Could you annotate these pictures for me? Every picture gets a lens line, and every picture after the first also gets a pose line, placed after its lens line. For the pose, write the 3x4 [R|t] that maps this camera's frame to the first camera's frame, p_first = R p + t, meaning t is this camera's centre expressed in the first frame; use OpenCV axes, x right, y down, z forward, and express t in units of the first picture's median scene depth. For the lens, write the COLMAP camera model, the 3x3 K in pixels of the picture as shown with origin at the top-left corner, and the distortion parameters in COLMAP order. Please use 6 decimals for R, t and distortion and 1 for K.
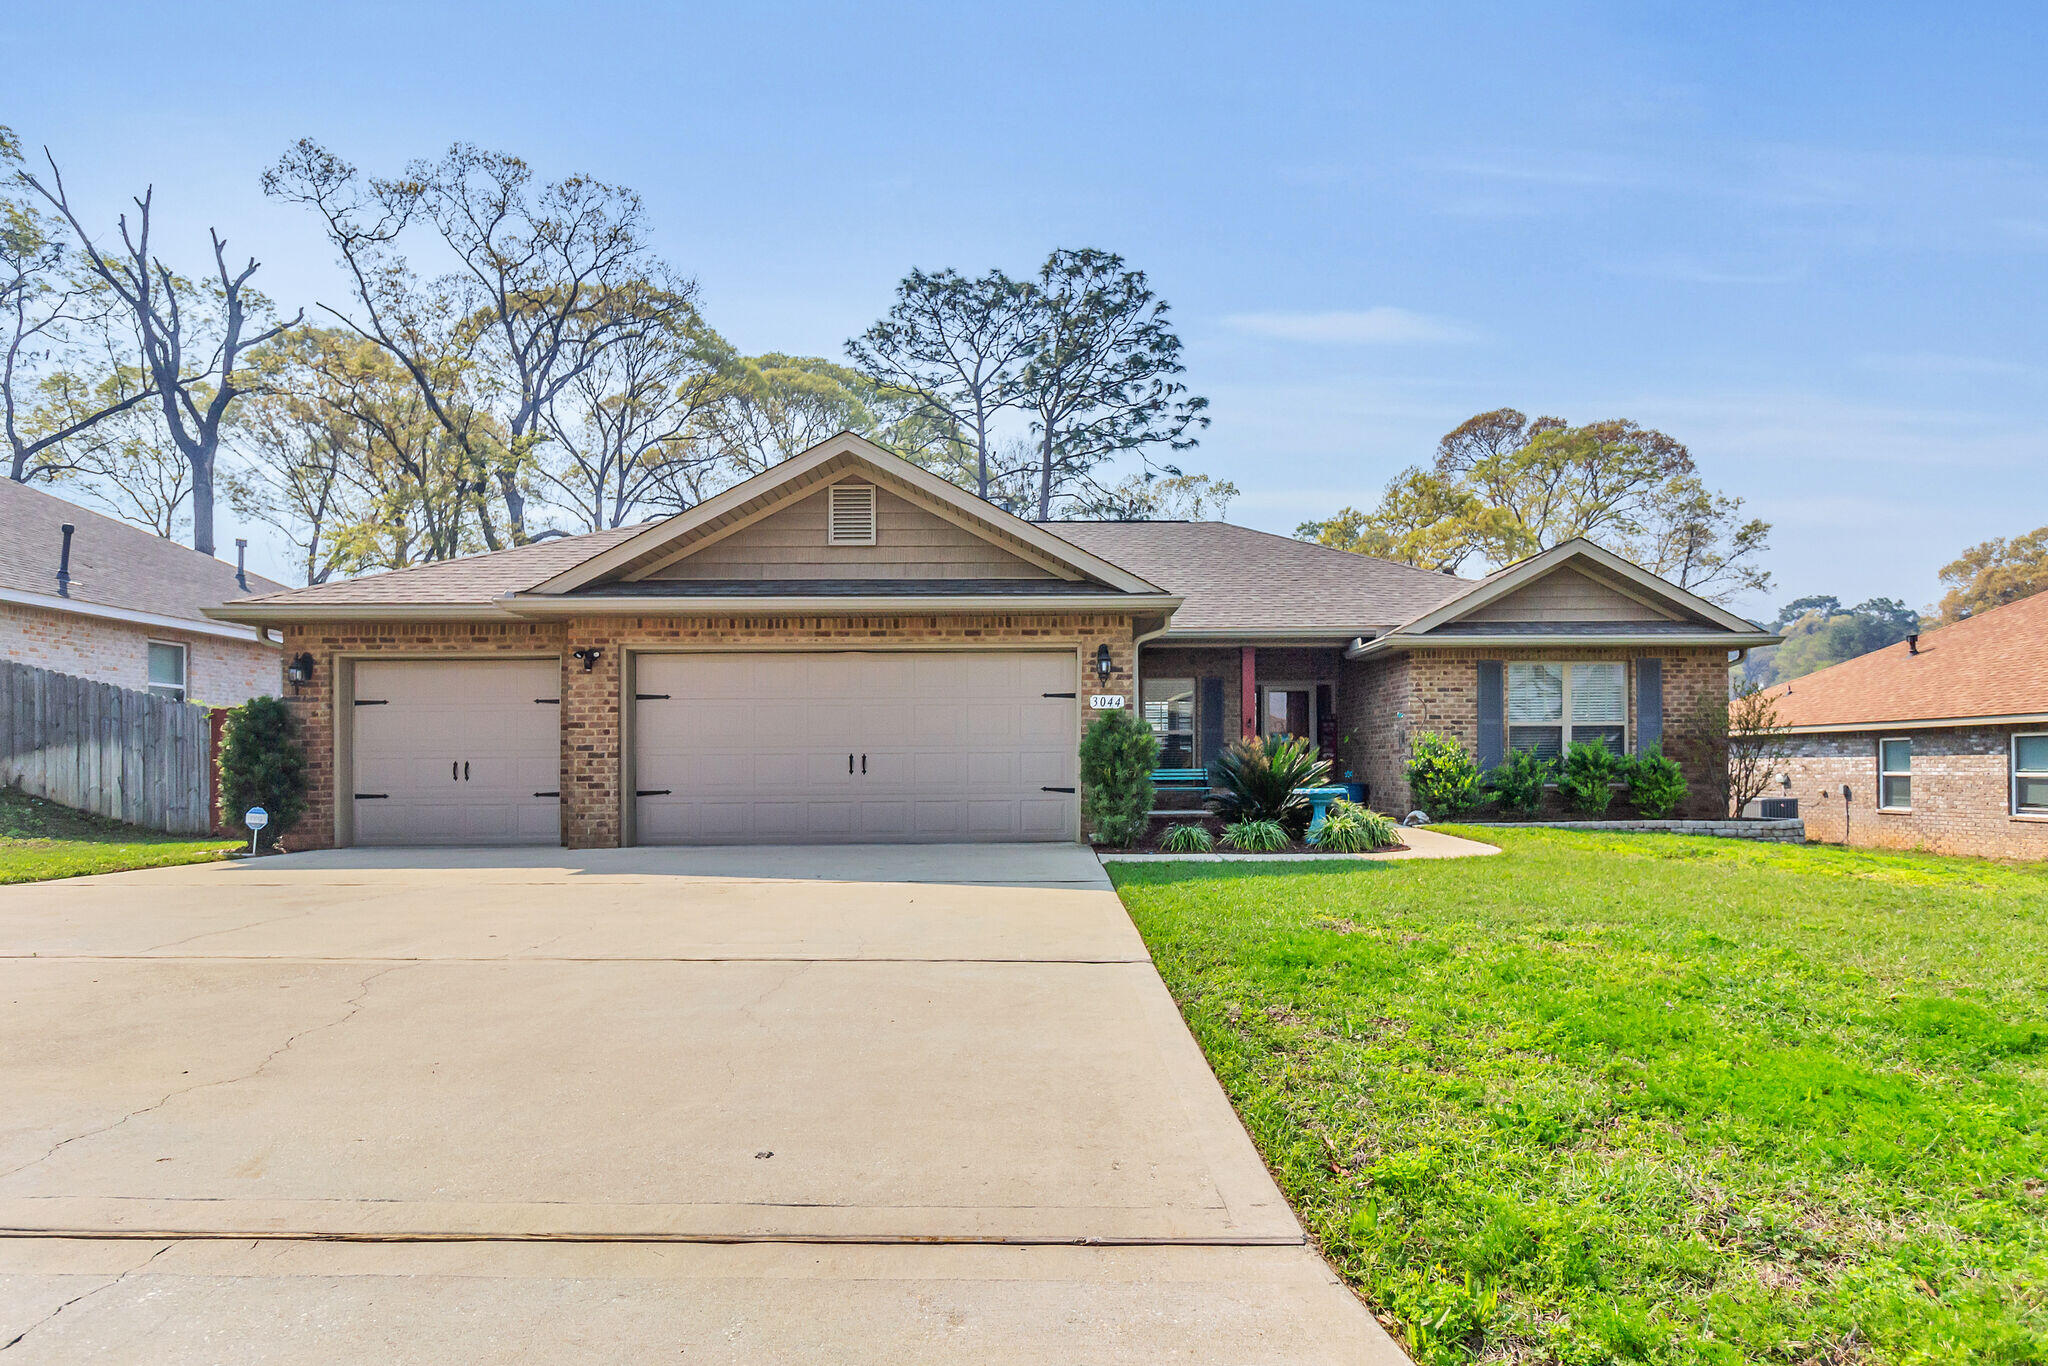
lens RADIAL K [[1025.1, 0, 1074.2], [0, 1025.1, 778.4], [0, 0, 1]] dist [0.001064, -0.000613]
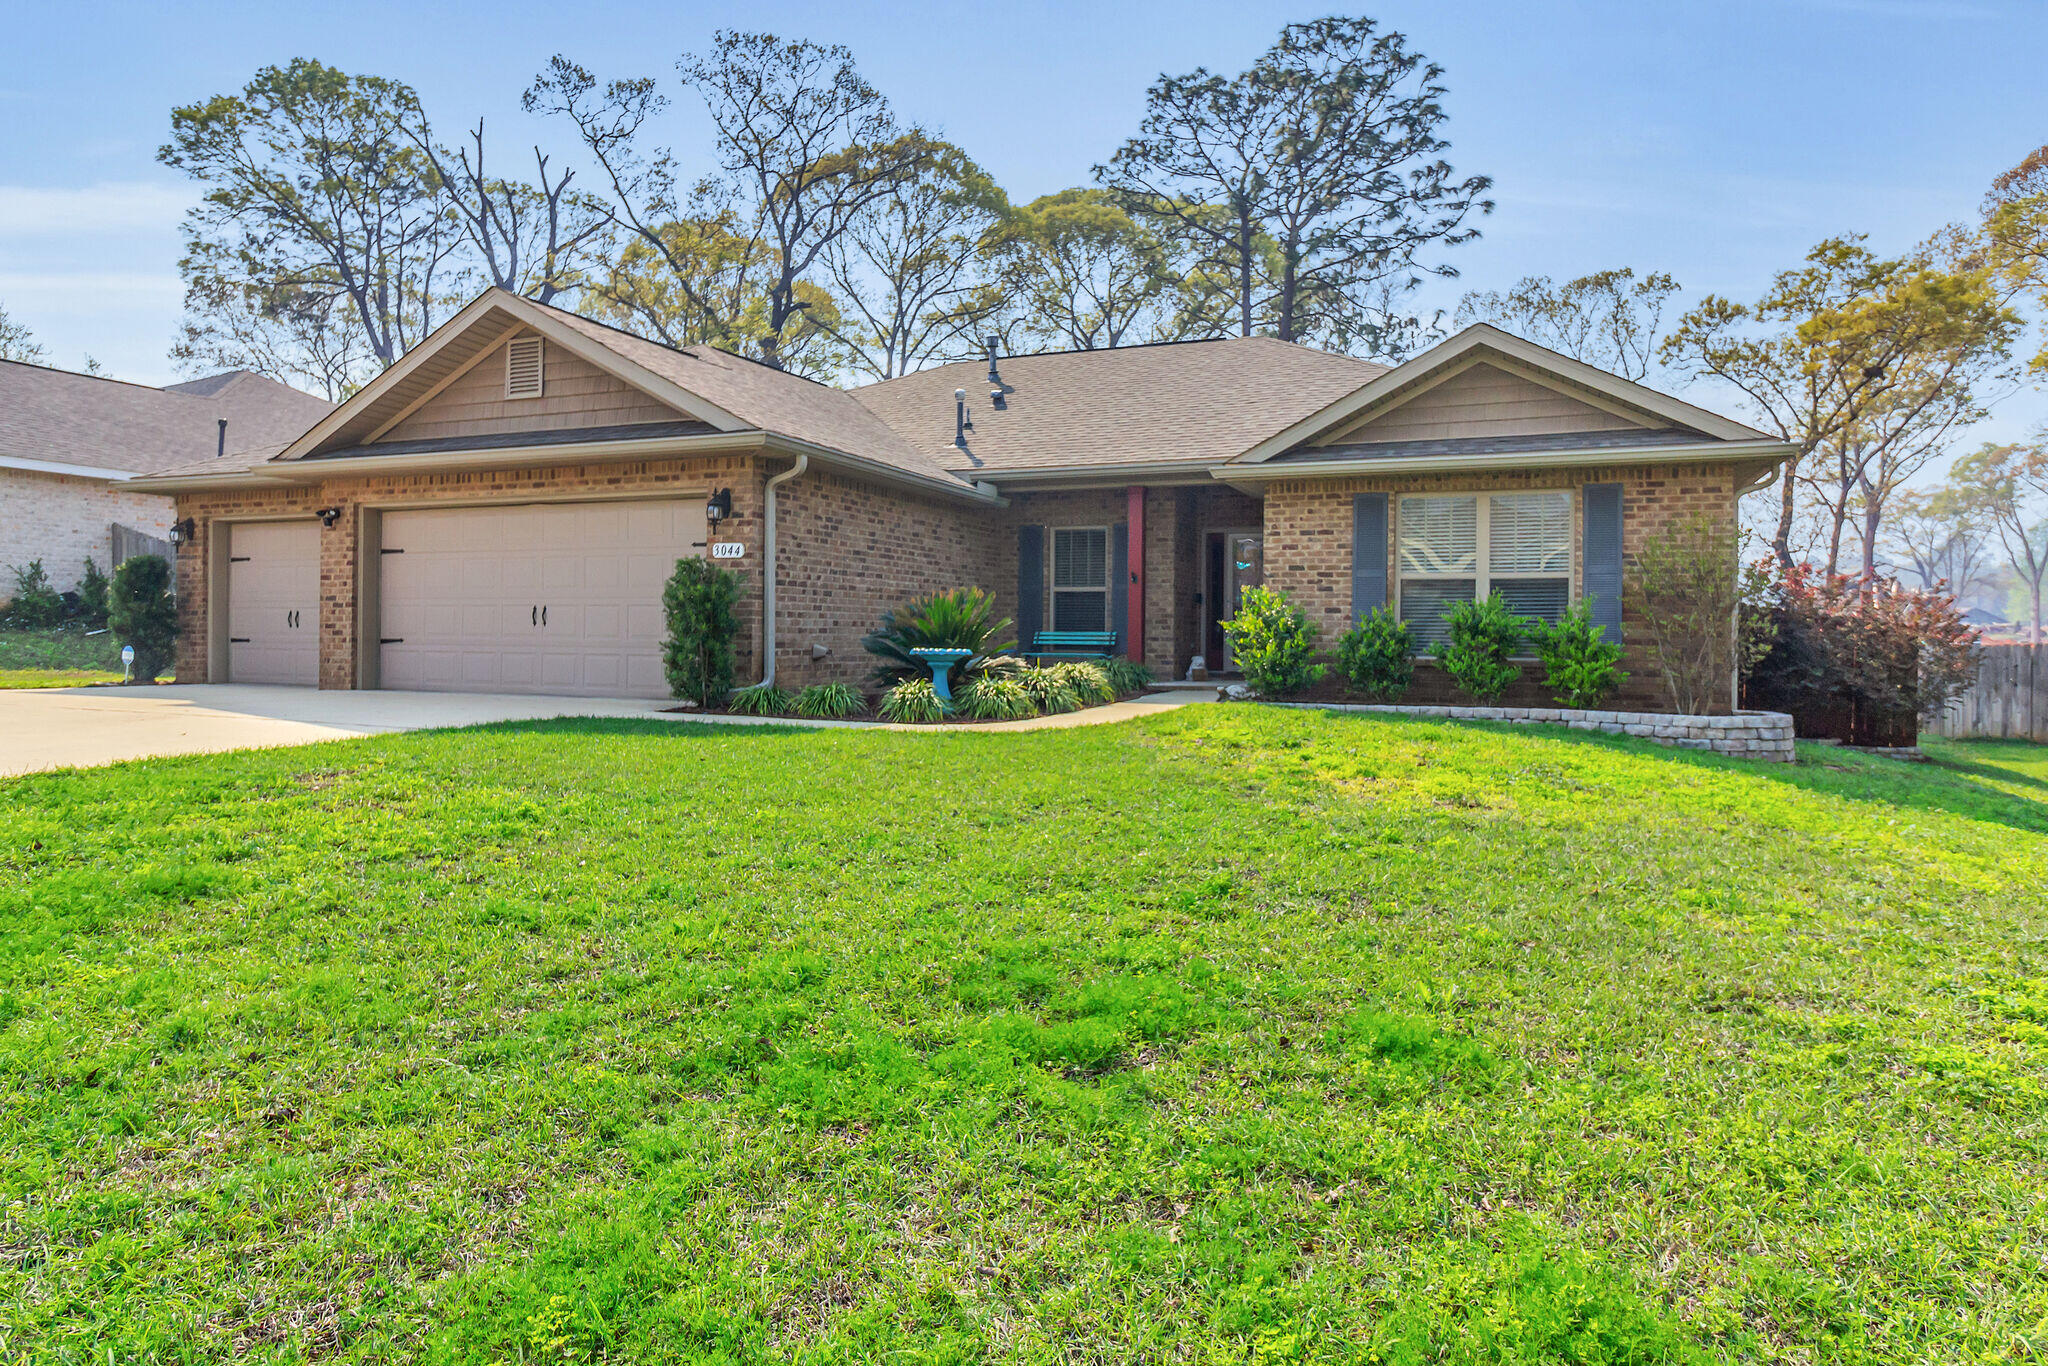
lens RADIAL K [[1170.9, 0, 1069.5], [0, 1170.9, 651.5], [0, 0, 1]] dist [0.001544, 0.000658]
pose [[0.921836, 0.020699, -0.387027, 0.539638], [-0.021196, 0.999771, 0.002985, 0.004997], [0.387000, 0.005452, 0.922063, 0.109083]]
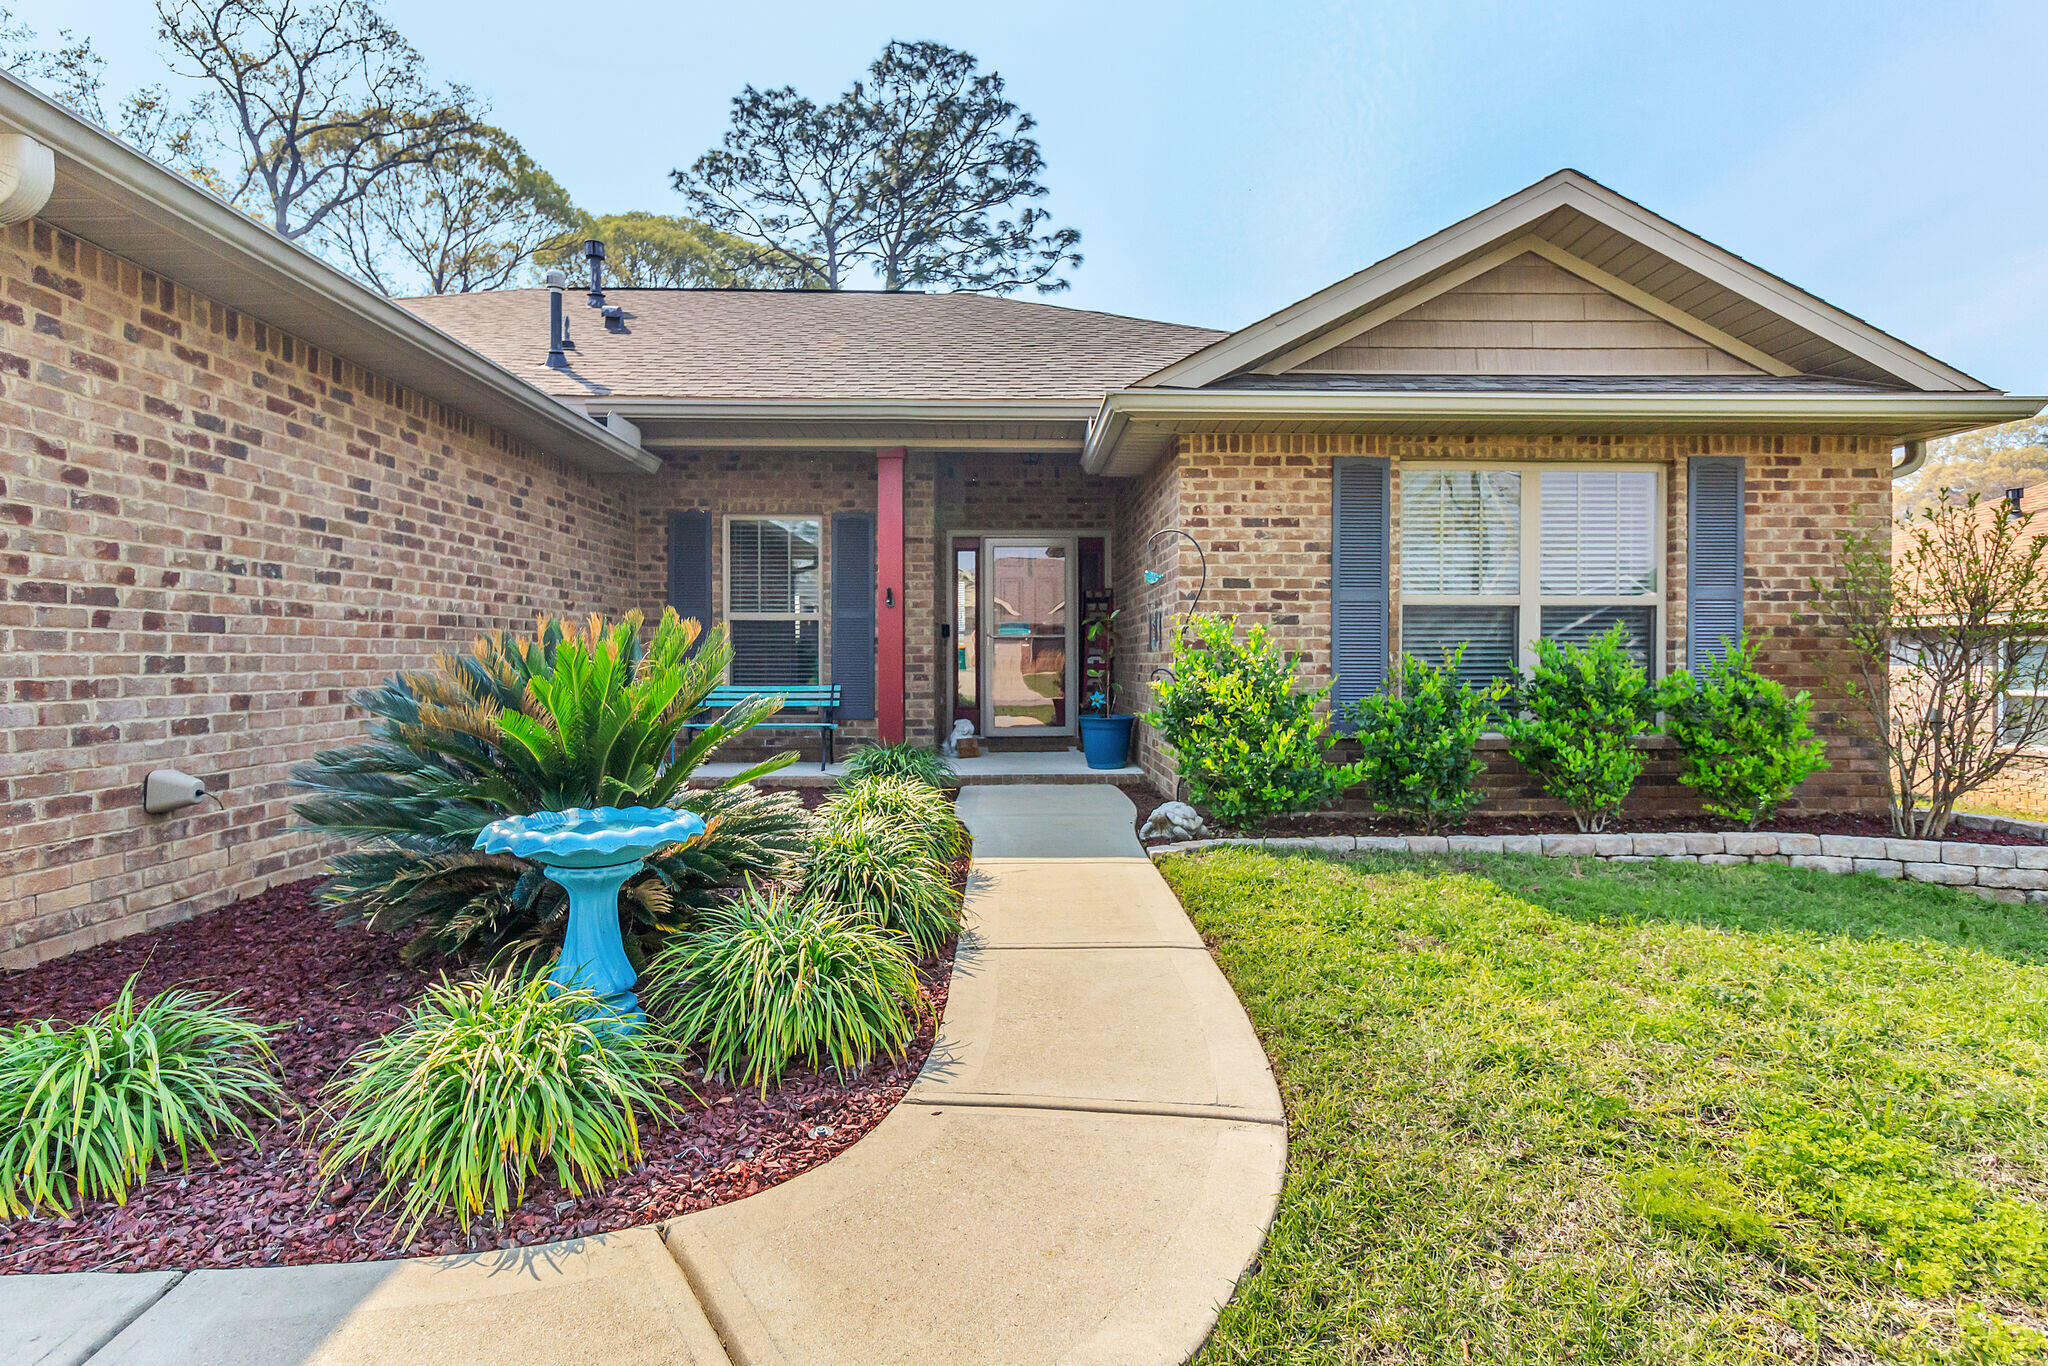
lens RADIAL K [[967.7, 0, 1023.8], [0, 967.7, 670.8], [0, 0, 1]] dist [0.006338, -0.000428]
pose [[0.999957, 0.007838, -0.004974, 0.261461], [-0.007842, 0.999969, -0.000809, -0.020320], [0.004968, 0.000848, 0.999987, 0.575637]]
